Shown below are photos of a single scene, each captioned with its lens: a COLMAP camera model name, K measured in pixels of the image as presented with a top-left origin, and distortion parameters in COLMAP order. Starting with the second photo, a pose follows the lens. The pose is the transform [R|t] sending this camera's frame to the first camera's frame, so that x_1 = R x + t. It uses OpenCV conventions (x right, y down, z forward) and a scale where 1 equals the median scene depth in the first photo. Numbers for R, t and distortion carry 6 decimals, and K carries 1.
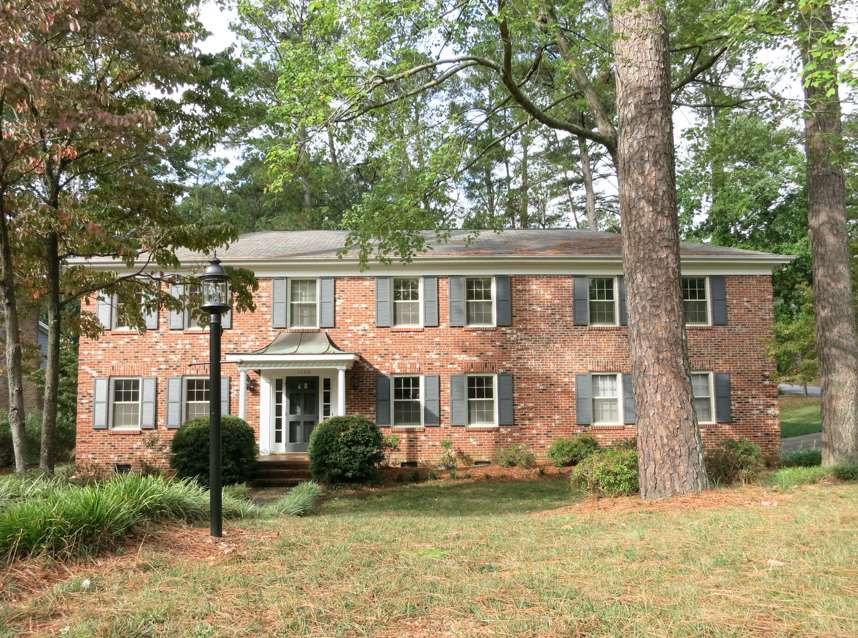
lens RADIAL K [[639.2, 0, 425.2], [0, 639.2, 322.6], [0, 0, 1]] dist [-0.042385, 0.003670]
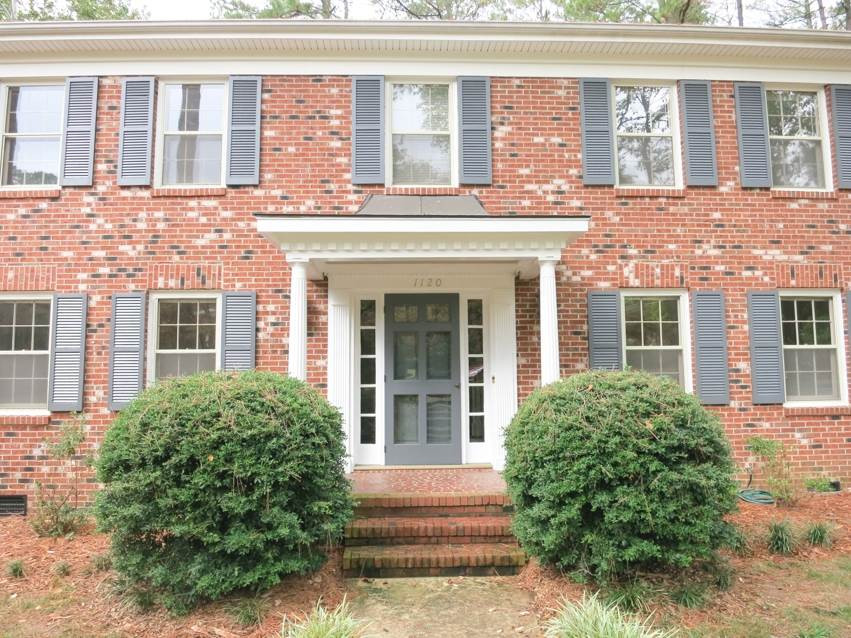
lens RADIAL K [[634.0, 0, 430.2], [0, 634.0, 317.7], [0, 0, 1]] dist [-0.042385, 0.003670]
pose [[0.999802, 0.003573, 0.019571, -0.195597], [-0.003759, 0.999948, 0.009471, 0.096583], [-0.019536, -0.009543, 0.999764, 0.560334]]
